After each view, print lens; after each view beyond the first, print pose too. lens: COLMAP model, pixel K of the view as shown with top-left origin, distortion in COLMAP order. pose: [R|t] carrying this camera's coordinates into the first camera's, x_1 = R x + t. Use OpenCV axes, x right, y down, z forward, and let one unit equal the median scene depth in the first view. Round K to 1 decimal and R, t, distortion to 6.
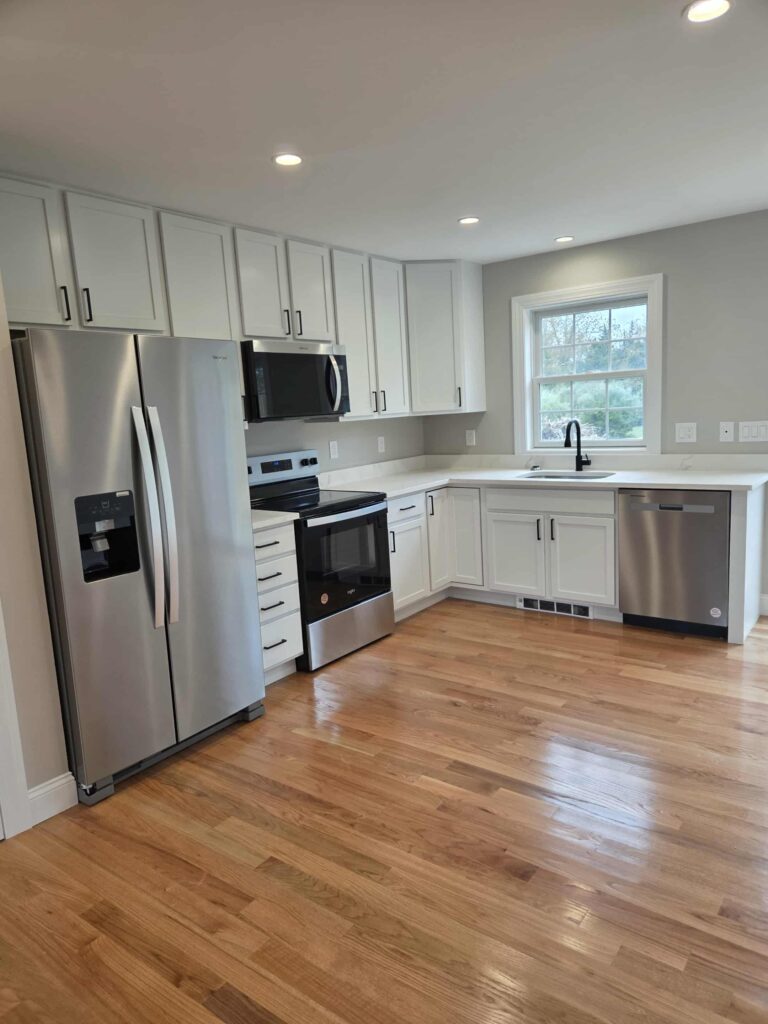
lens RADIAL K [[683.5, 0, 391.3], [0, 683.5, 511.5], [0, 0, 1]] dist [0.044371, -0.009235]
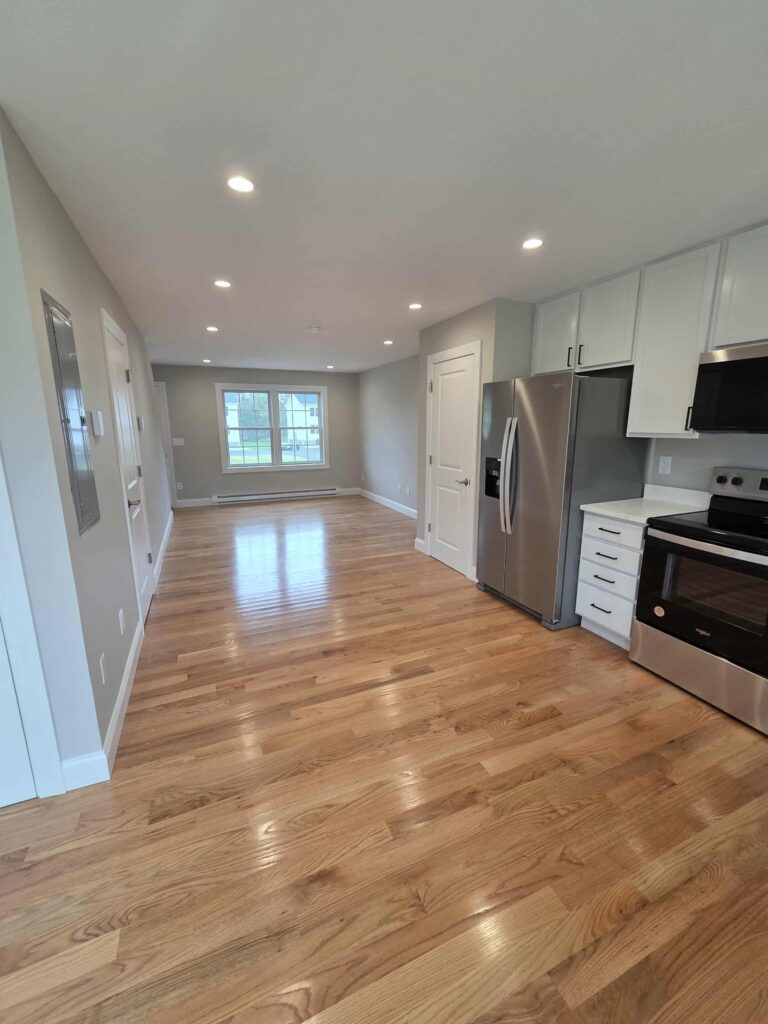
lens RADIAL K [[418.3, 0, 385.0], [0, 418.3, 509.5], [0, 0, 1]] dist [0.002758, 0.000383]
pose [[-0.484296, 0.234234, -0.842966, 0.531648], [-0.104317, 0.941162, 0.321452, -0.155790], [0.868663, 0.243613, -0.431366, 0.790068]]
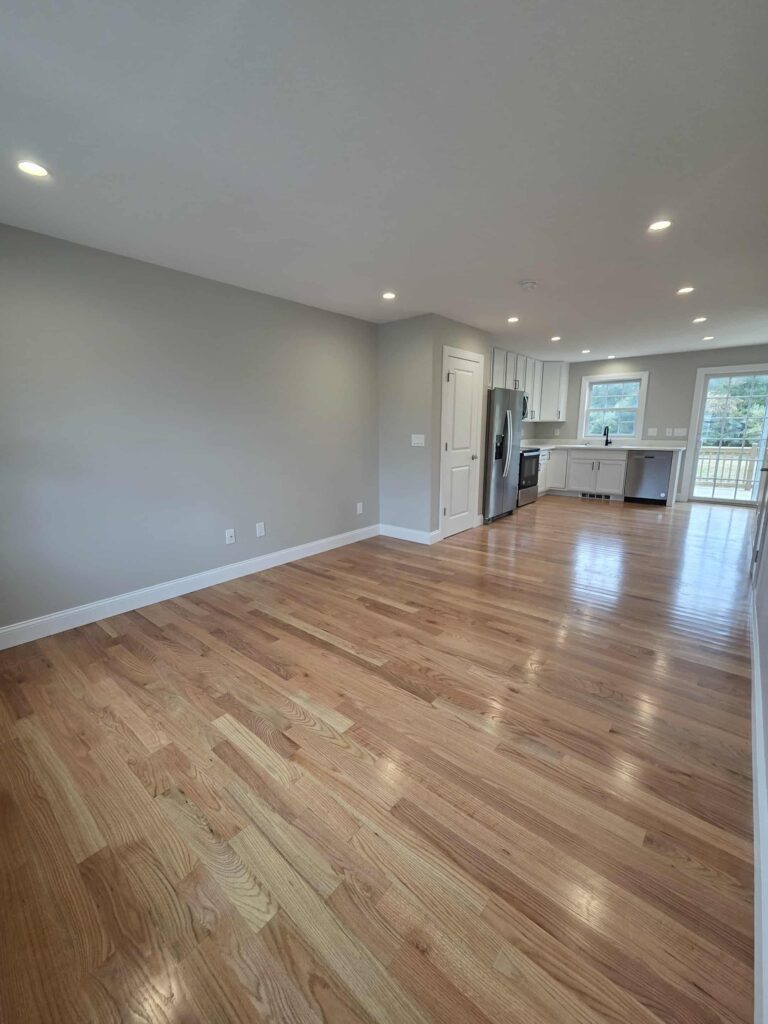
lens RADIAL K [[418.3, 0, 382.7], [0, 418.3, 509.9], [0, 0, 1]] dist [0.002758, 0.000383]
pose [[0.997303, 0.057256, -0.045923, -0.542713], [-0.055178, 0.997448, 0.045316, 0.176985], [0.048400, -0.042660, 0.997917, -0.708491]]
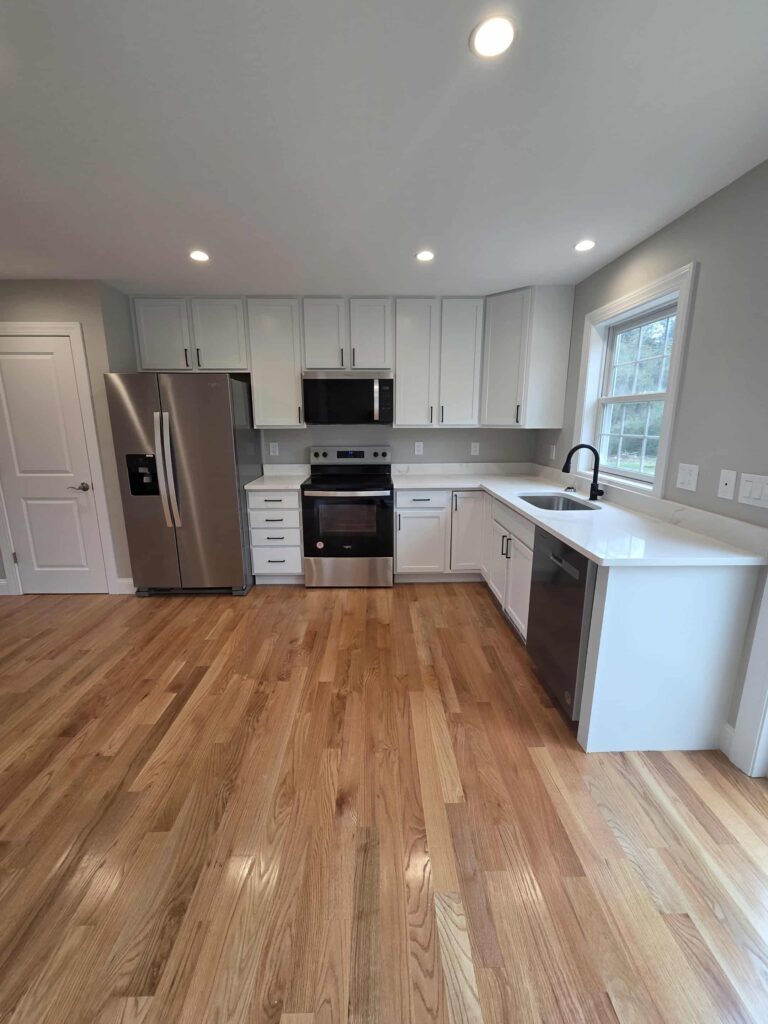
lens RADIAL K [[418.3, 0, 380.1], [0, 418.3, 507.3], [0, 0, 1]] dist [0.002758, 0.000383]
pose [[0.616607, 0.216793, -0.756833, 0.598342], [-0.153972, 0.975981, 0.154124, -0.104660], [0.772068, 0.021497, 0.635177, 0.462576]]
